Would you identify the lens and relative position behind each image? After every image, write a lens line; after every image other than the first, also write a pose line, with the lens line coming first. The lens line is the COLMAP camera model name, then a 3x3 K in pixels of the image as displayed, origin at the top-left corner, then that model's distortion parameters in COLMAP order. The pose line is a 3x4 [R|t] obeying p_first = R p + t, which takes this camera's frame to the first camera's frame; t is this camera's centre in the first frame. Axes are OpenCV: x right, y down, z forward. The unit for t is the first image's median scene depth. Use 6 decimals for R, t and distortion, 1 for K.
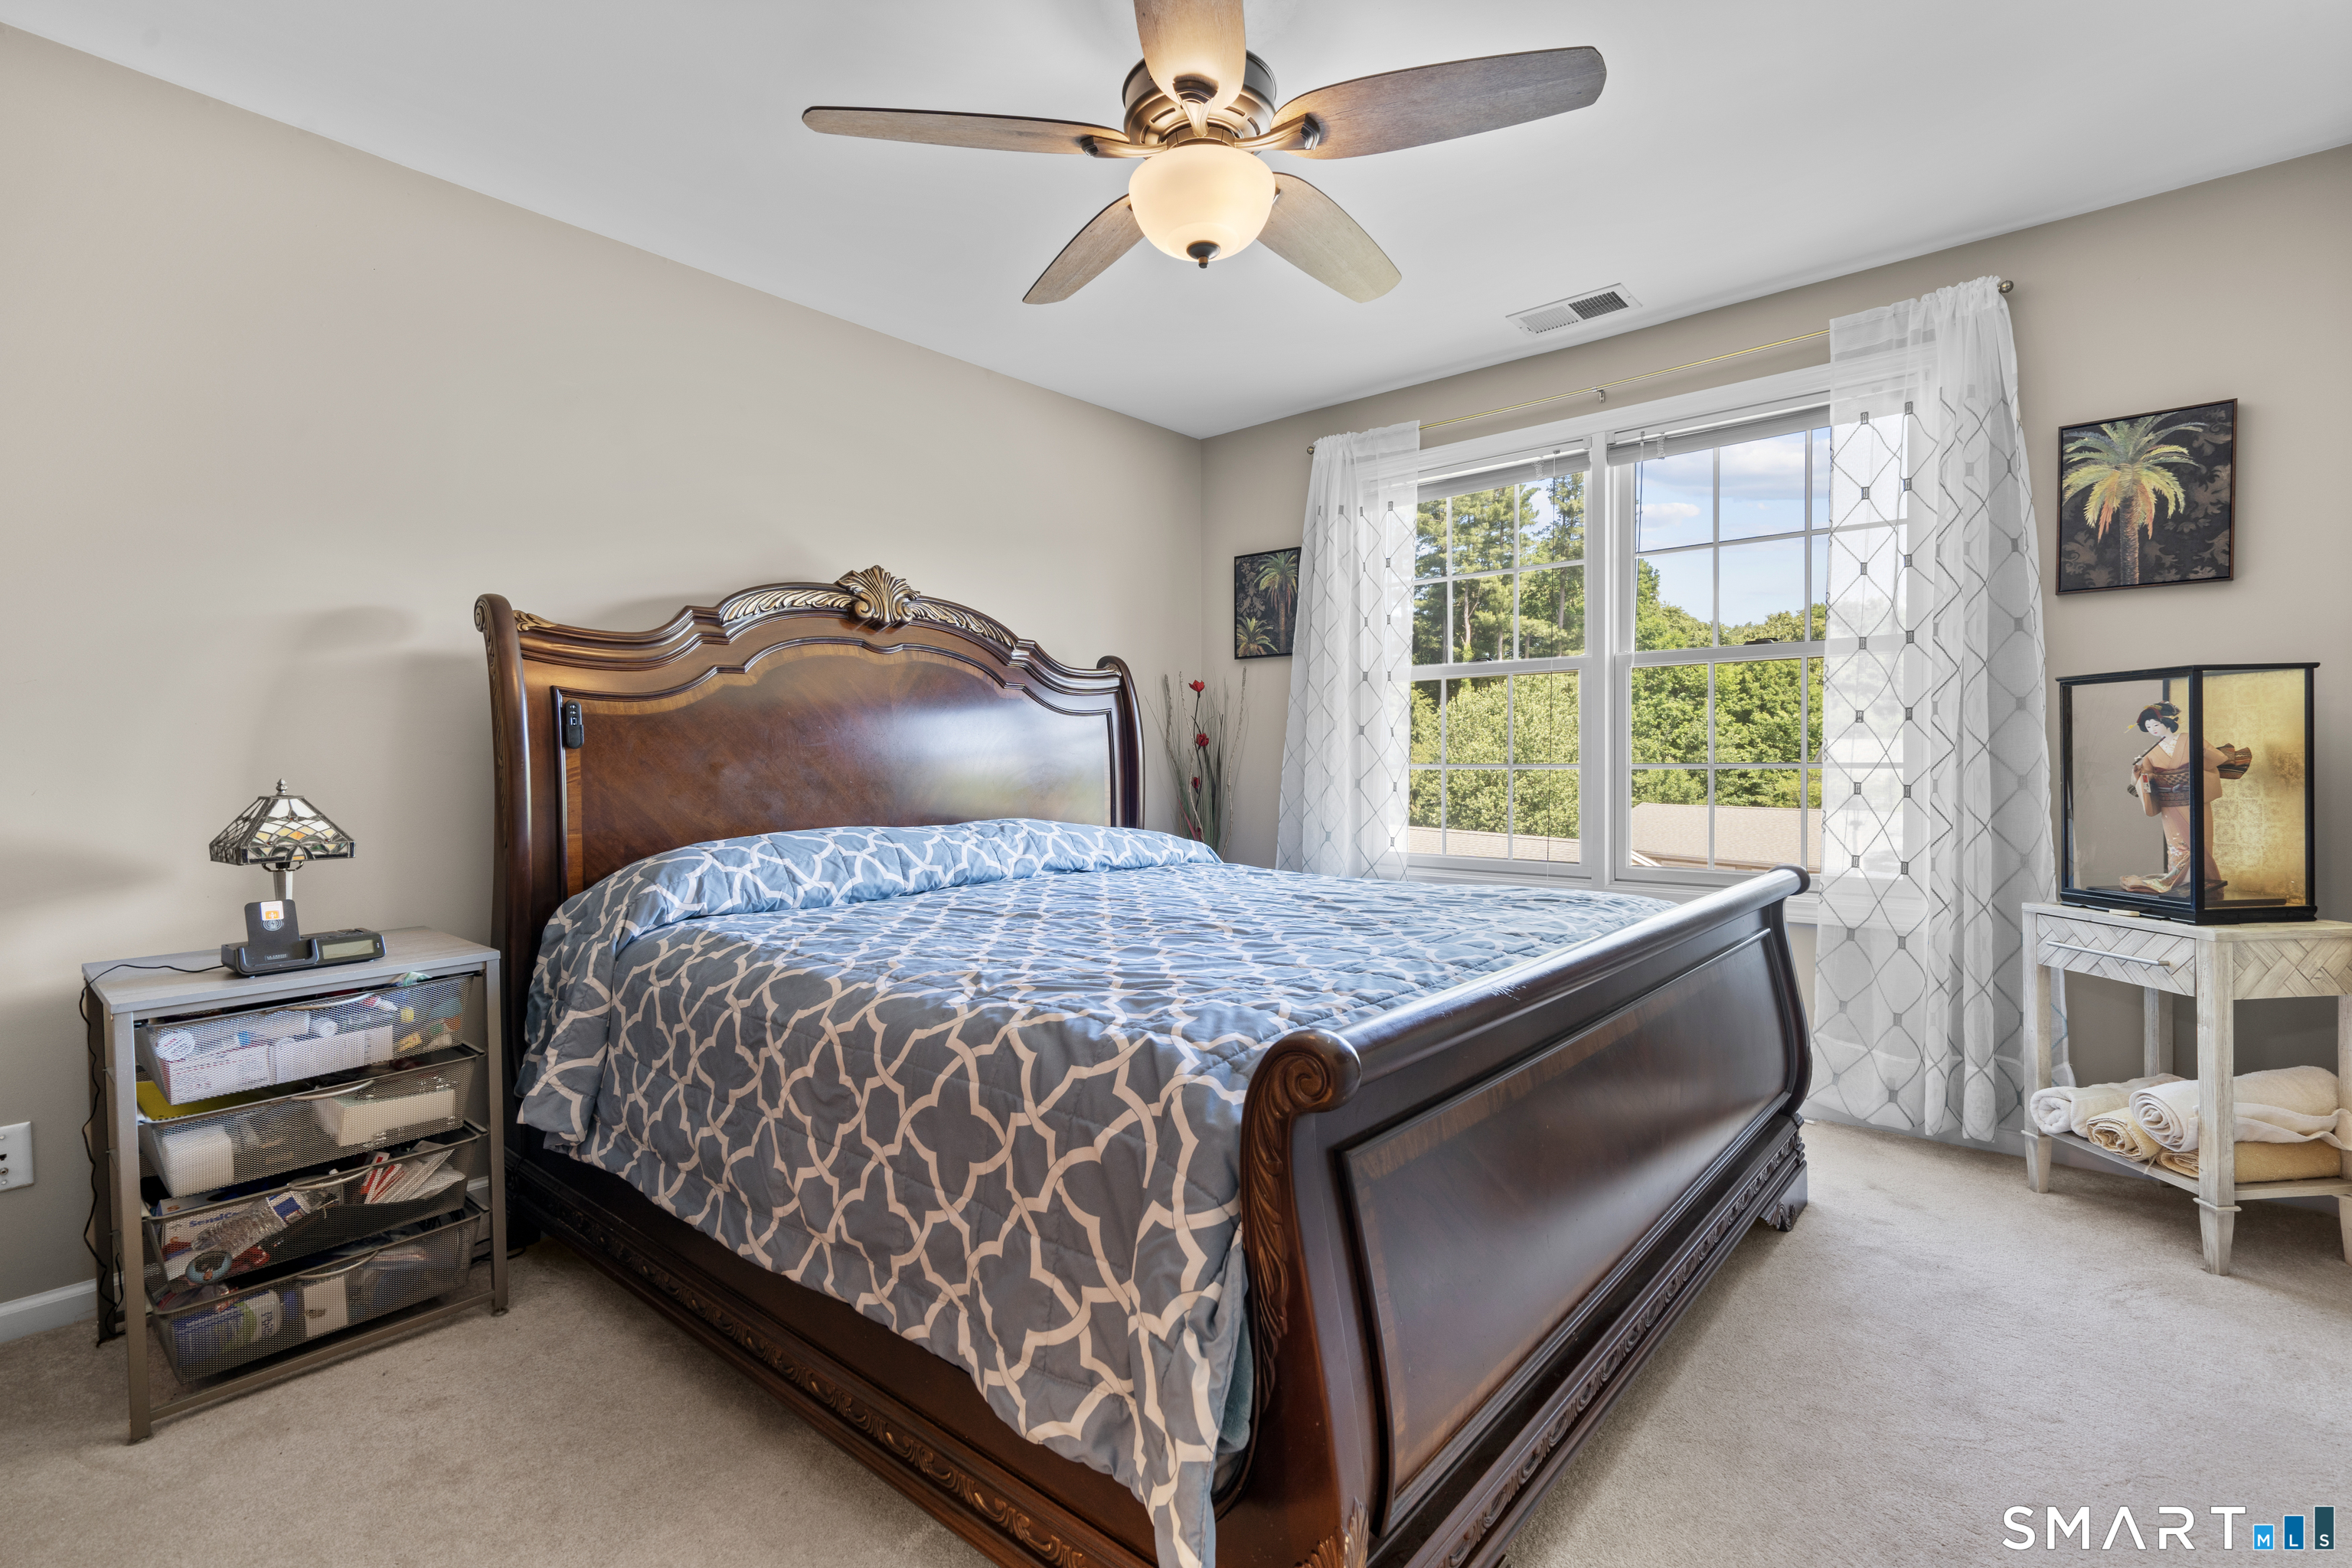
lens RADIAL K [[1061.5, 0, 1184.4], [0, 1061.5, 778.3], [0, 0, 1]] dist [-0.000545, 0.000949]
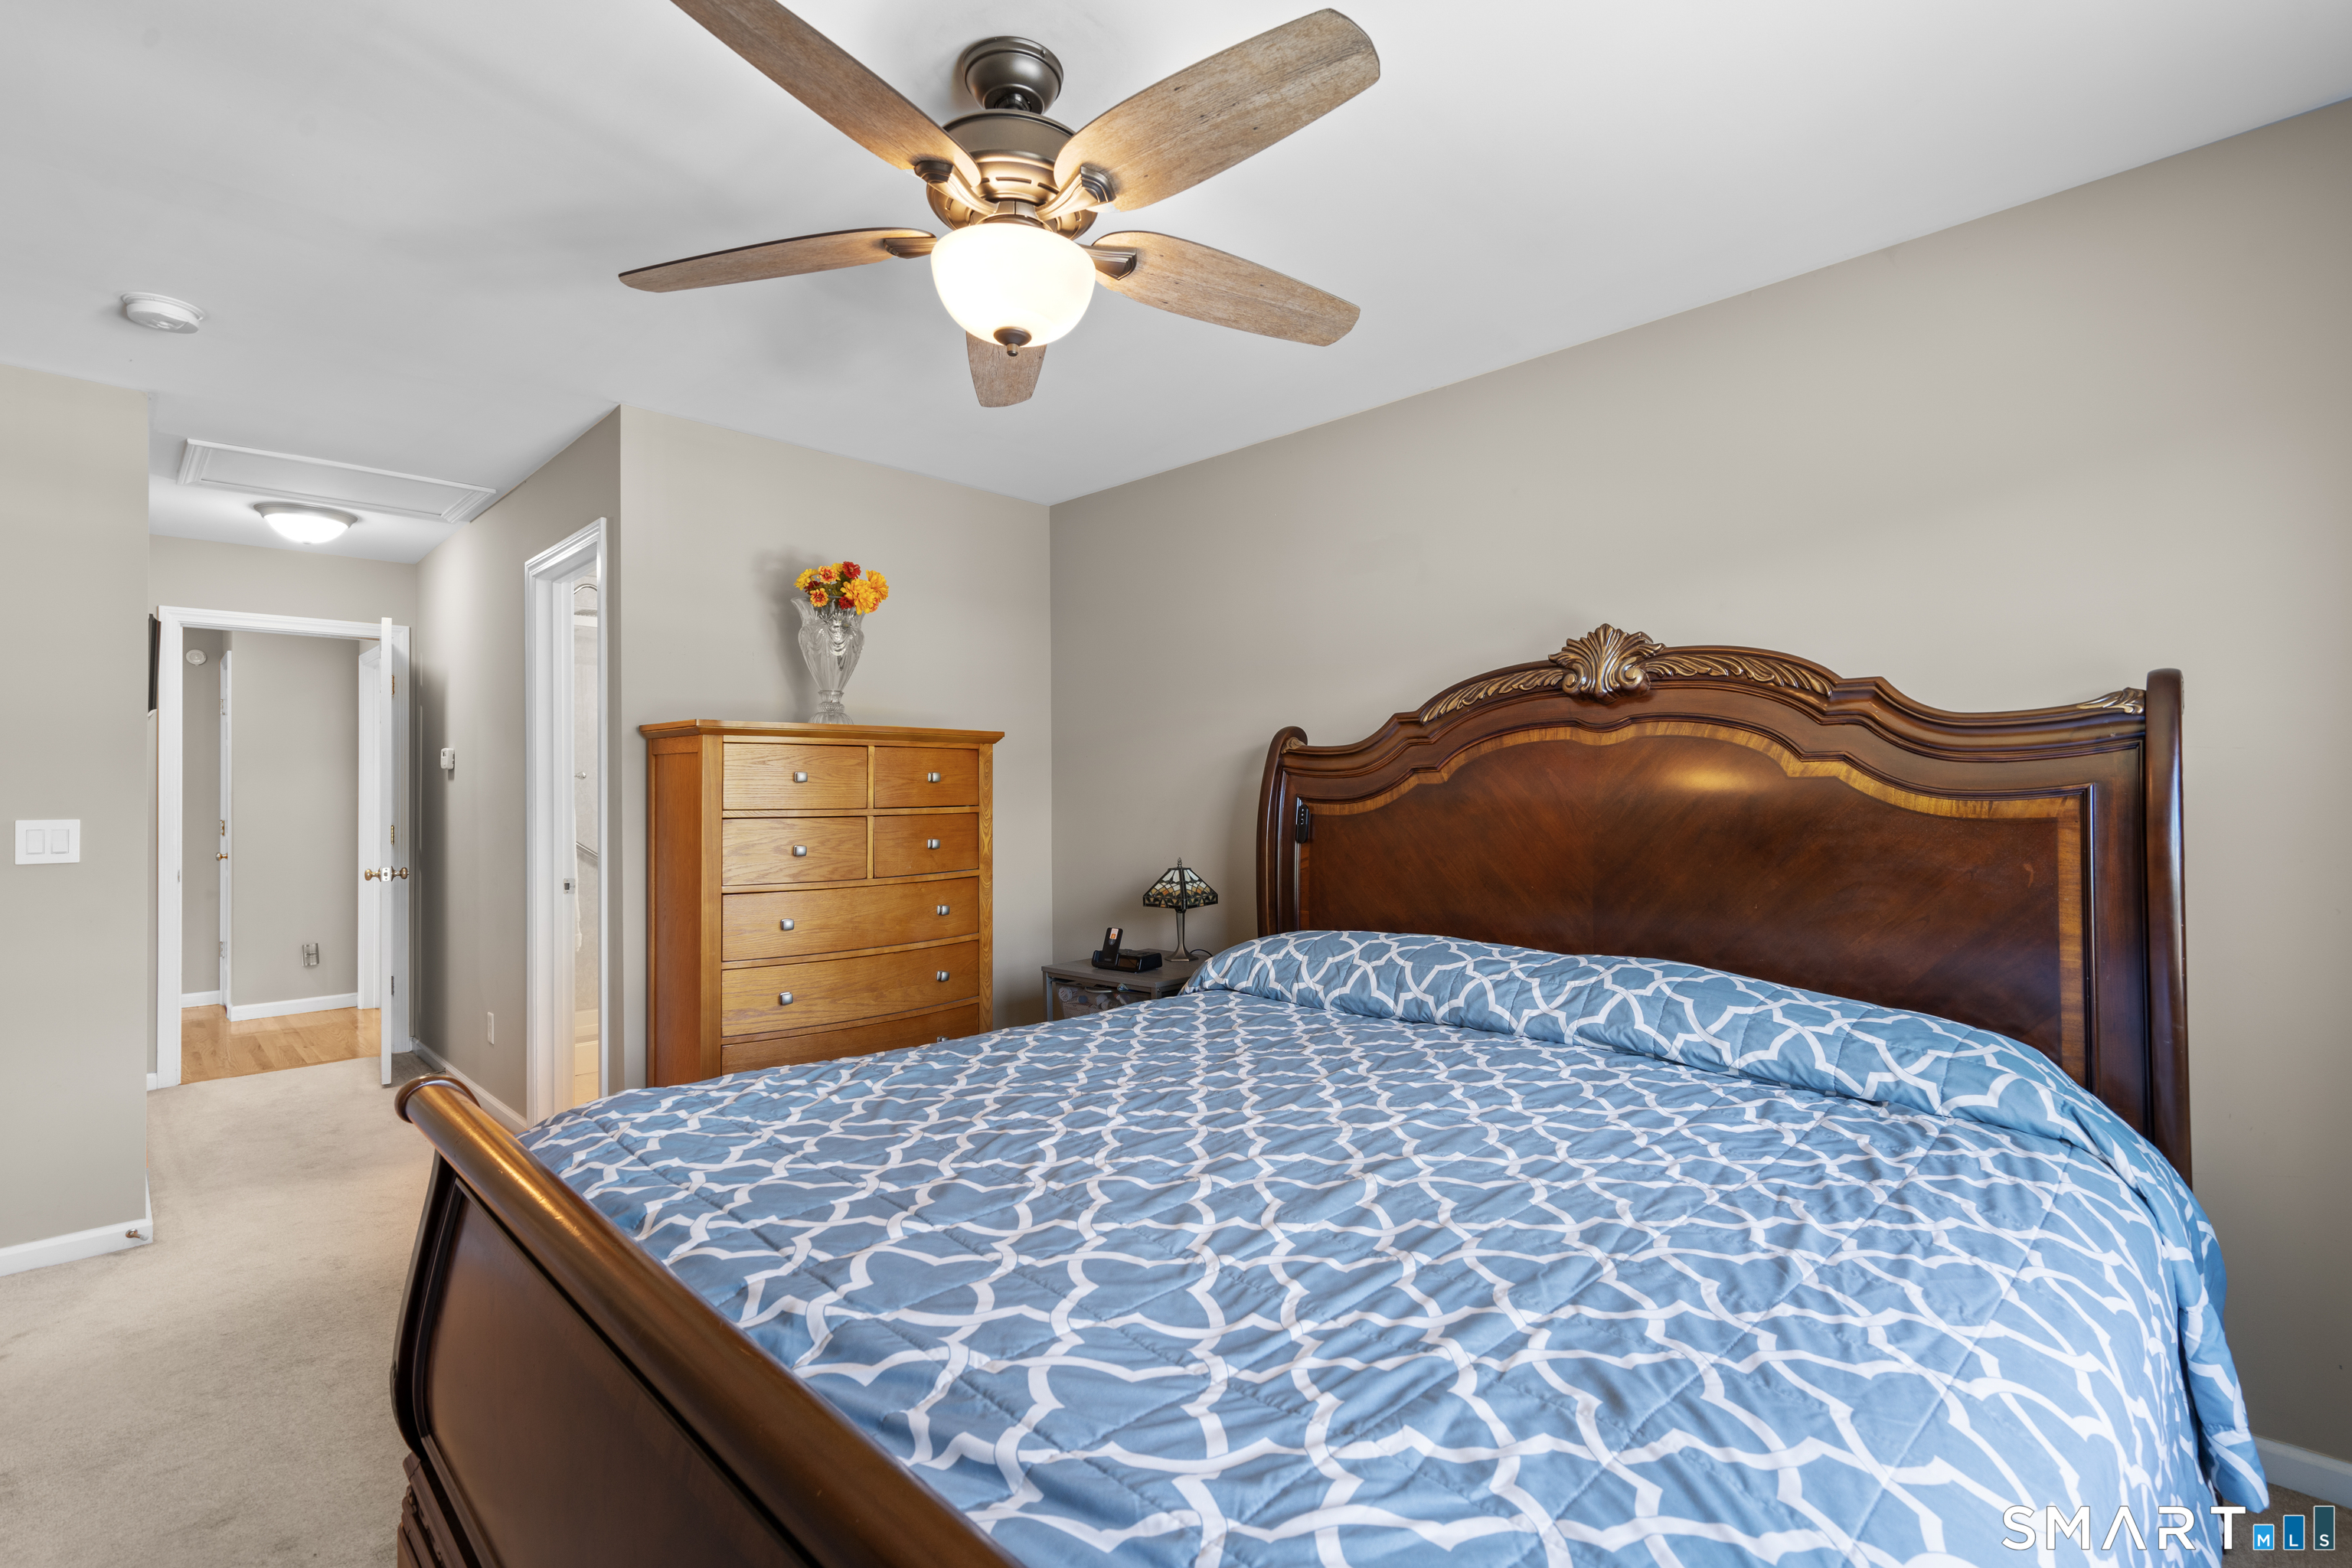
lens RADIAL K [[1061.5, 0, 1184.4], [0, 1061.5, 778.3], [0, 0, 1]] dist [-0.000545, 0.000949]
pose [[-0.066431, -0.006242, -0.997772, 0.656572], [-0.001882, 0.999979, -0.006131, -0.090818], [0.997789, 0.001470, -0.066441, 0.872315]]
